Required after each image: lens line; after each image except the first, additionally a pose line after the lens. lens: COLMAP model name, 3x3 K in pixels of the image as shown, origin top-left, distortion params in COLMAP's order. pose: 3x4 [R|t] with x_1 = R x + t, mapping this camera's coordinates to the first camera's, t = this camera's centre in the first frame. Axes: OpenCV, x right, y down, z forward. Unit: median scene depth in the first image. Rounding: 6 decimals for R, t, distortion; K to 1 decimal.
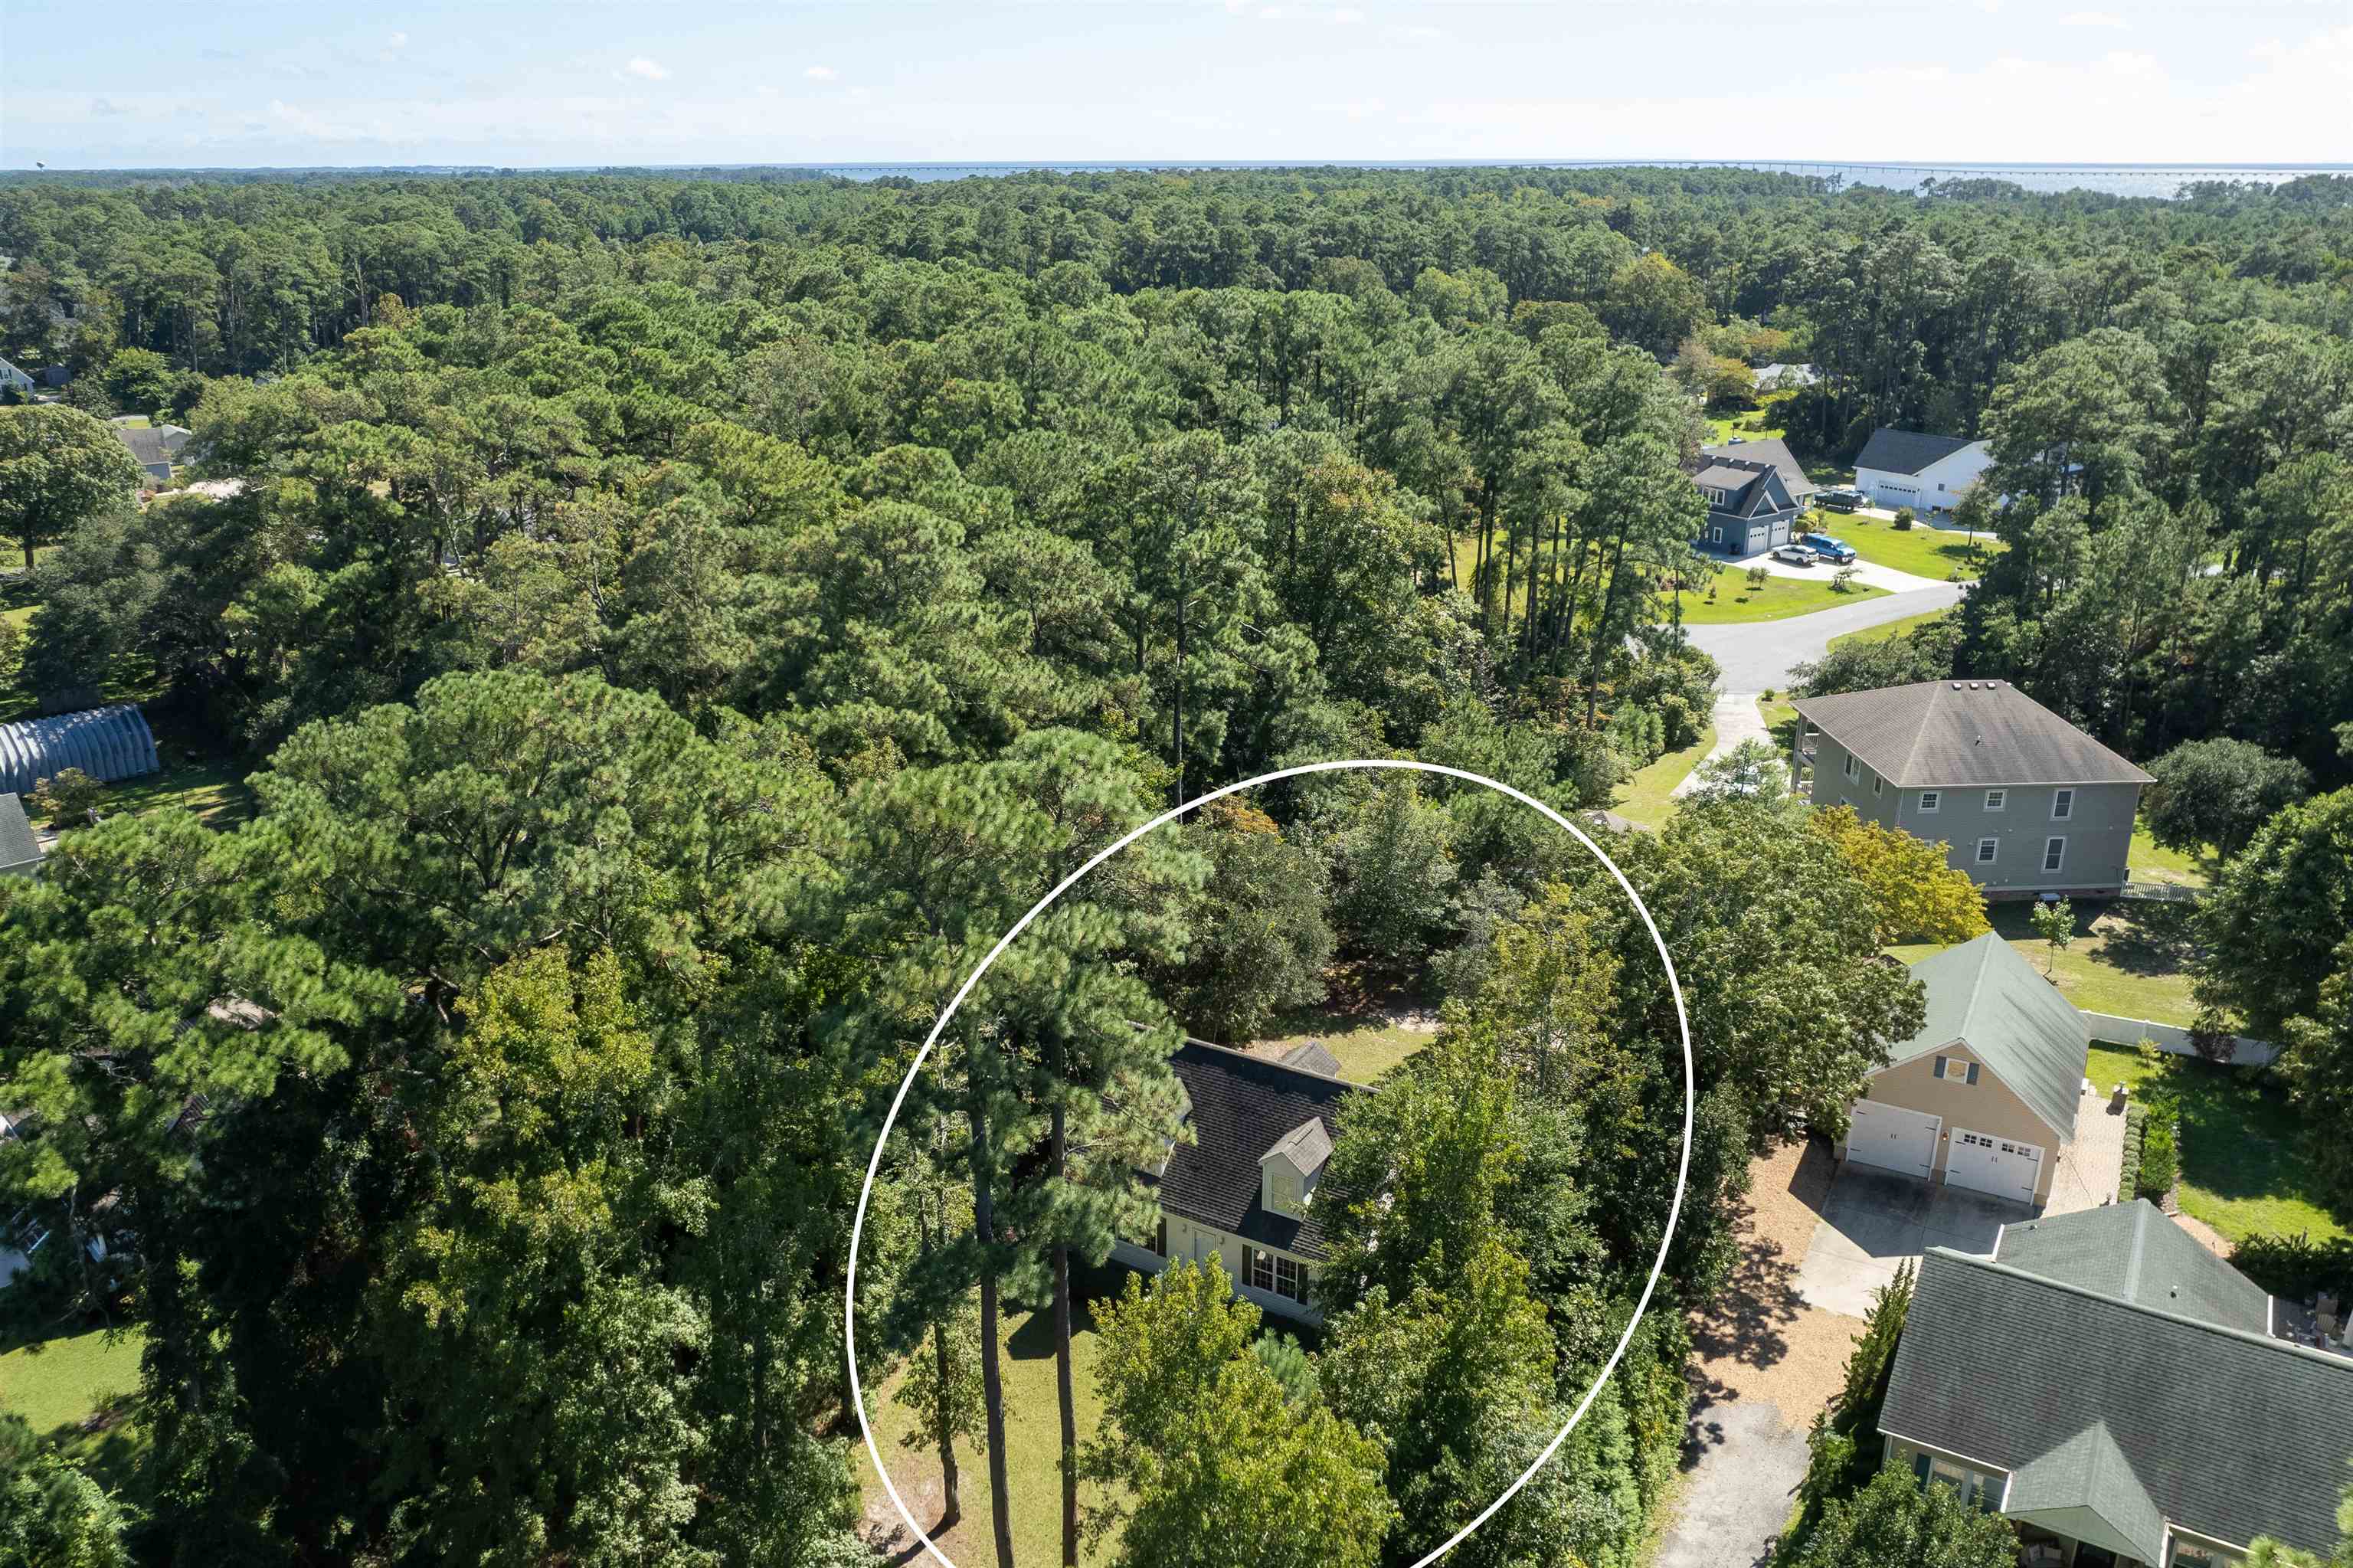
lens RADIAL K [[1763.6, 0, 1180.0], [0, 1763.6, 800.4], [0, 0, 1]] dist [-0.060505, 0.033552]
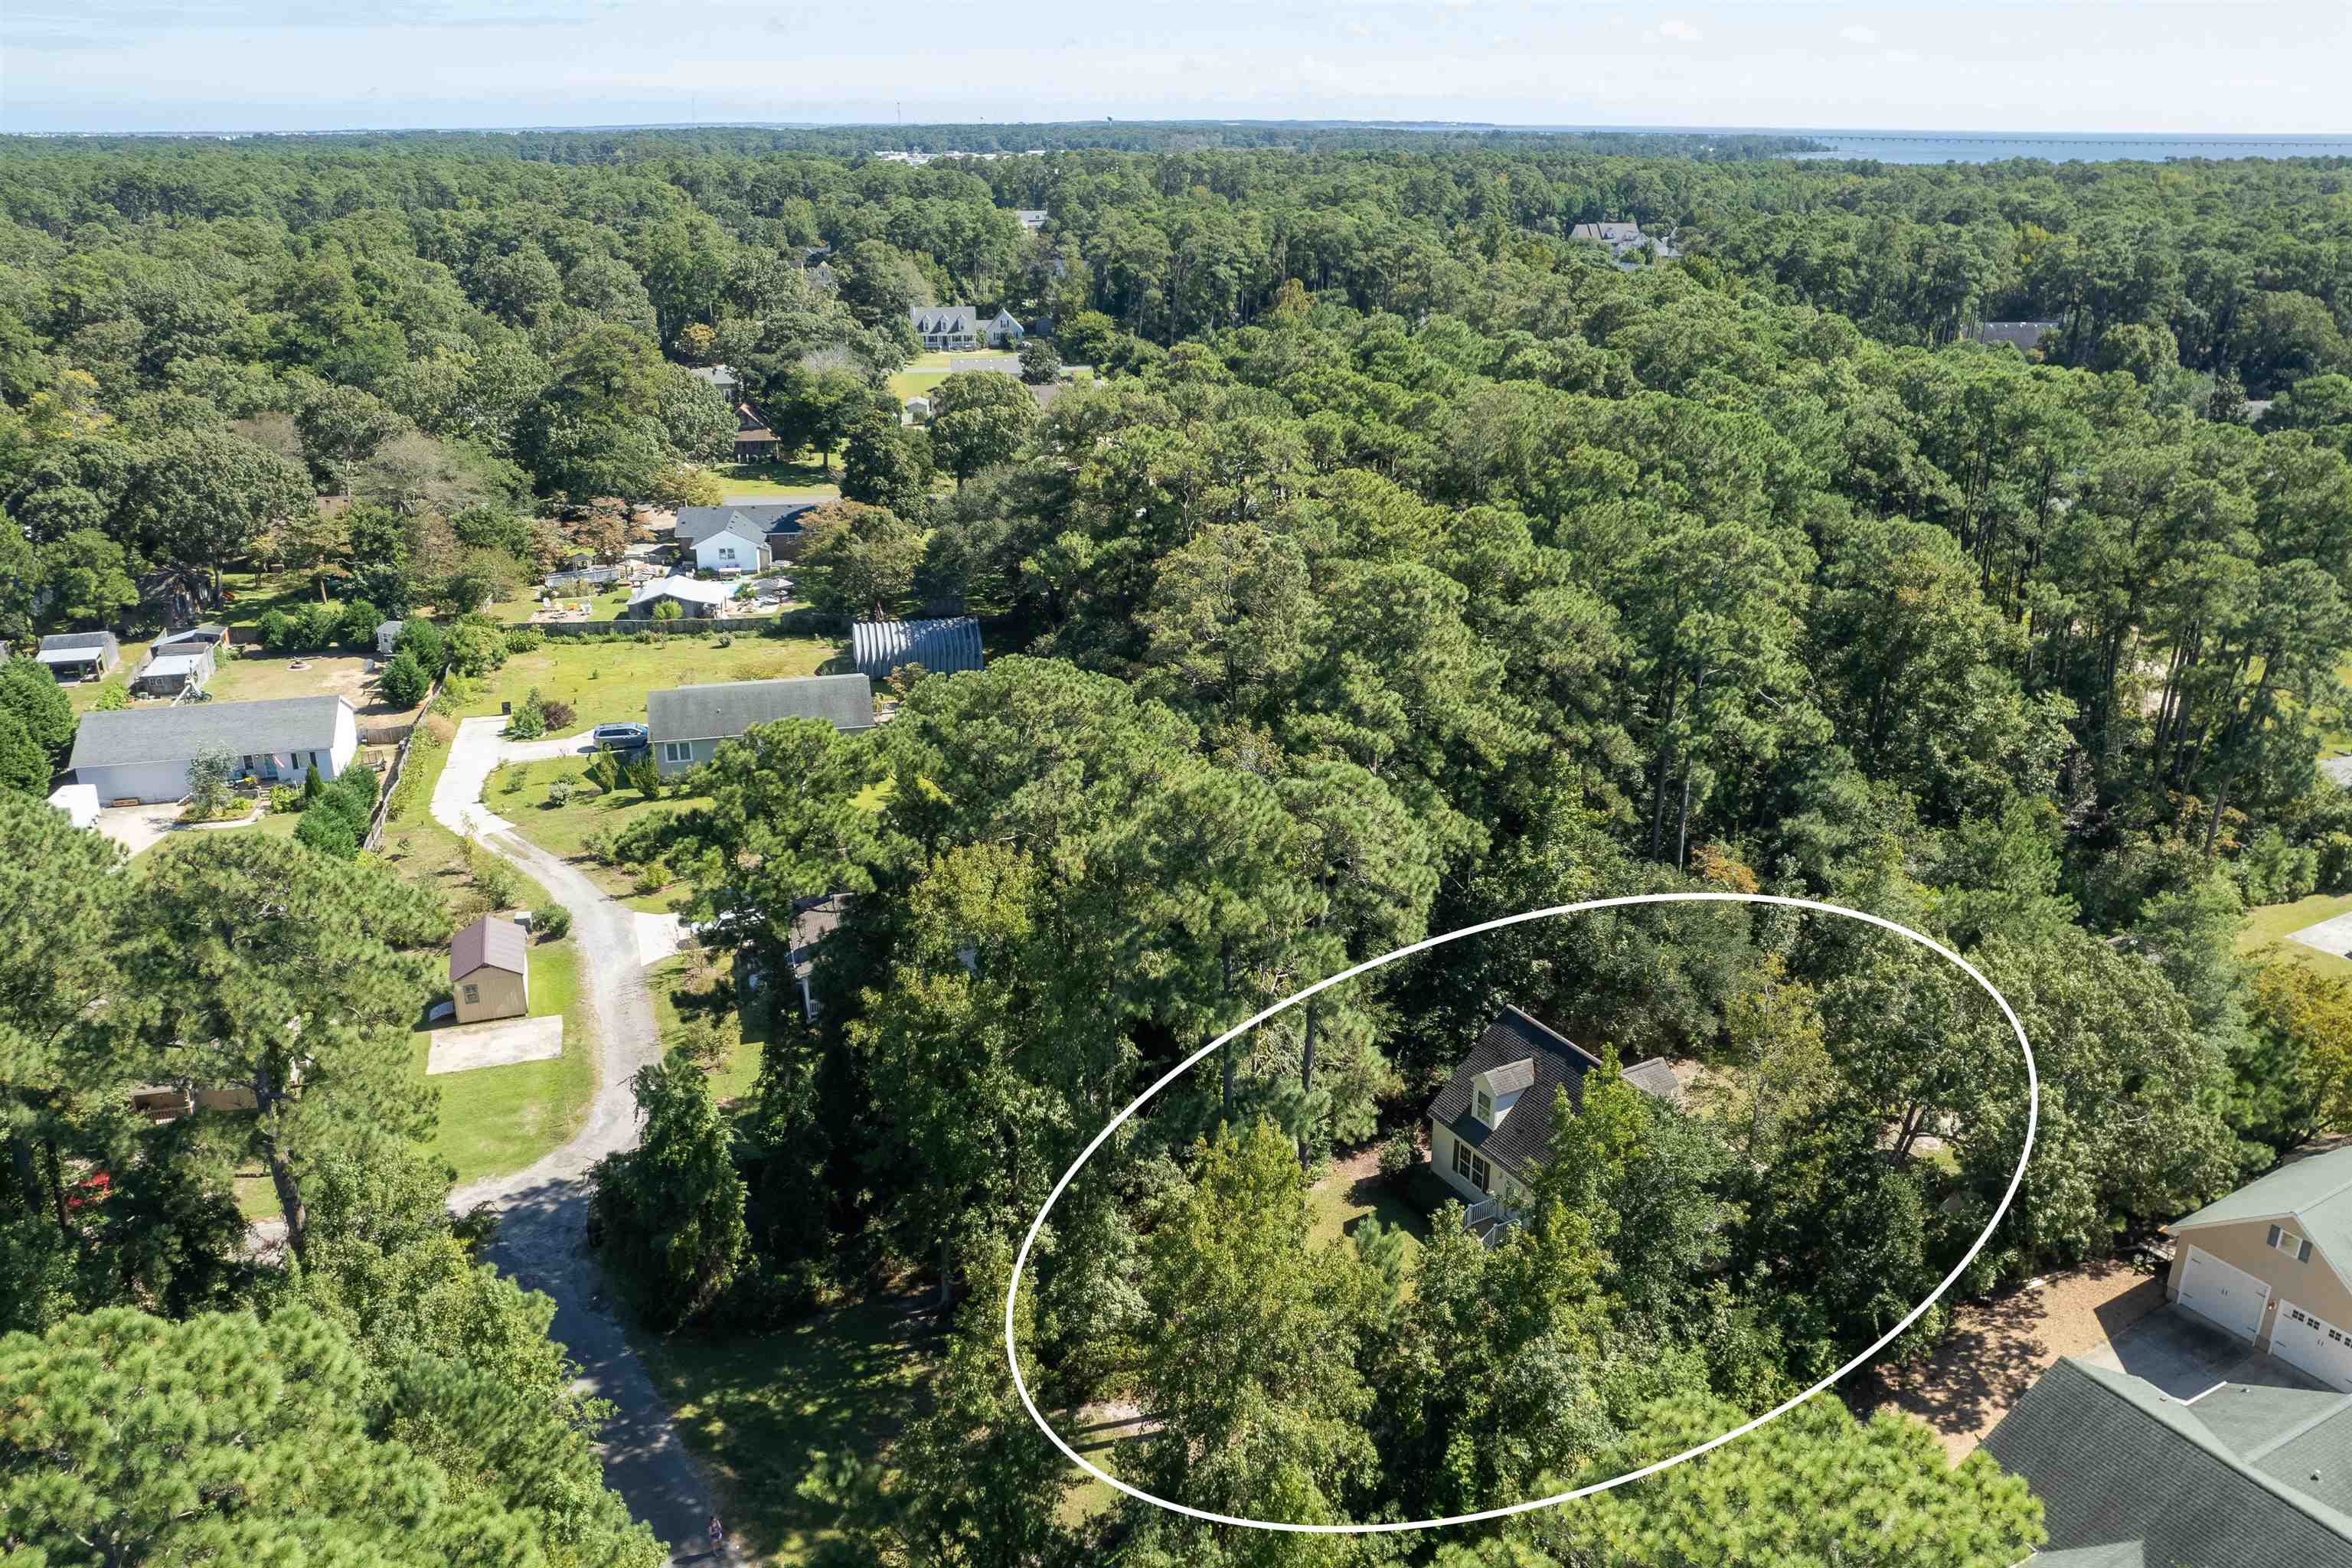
lens RADIAL K [[1762.8, 0, 1178.5], [0, 1762.8, 776.1], [0, 0, 1]] dist [-0.060505, 0.033552]
pose [[0.873243, 0.173949, -0.455180, 0.167897], [-0.173907, 0.983851, 0.042350, -0.024450], [0.455196, 0.042177, 0.889392, -0.112889]]
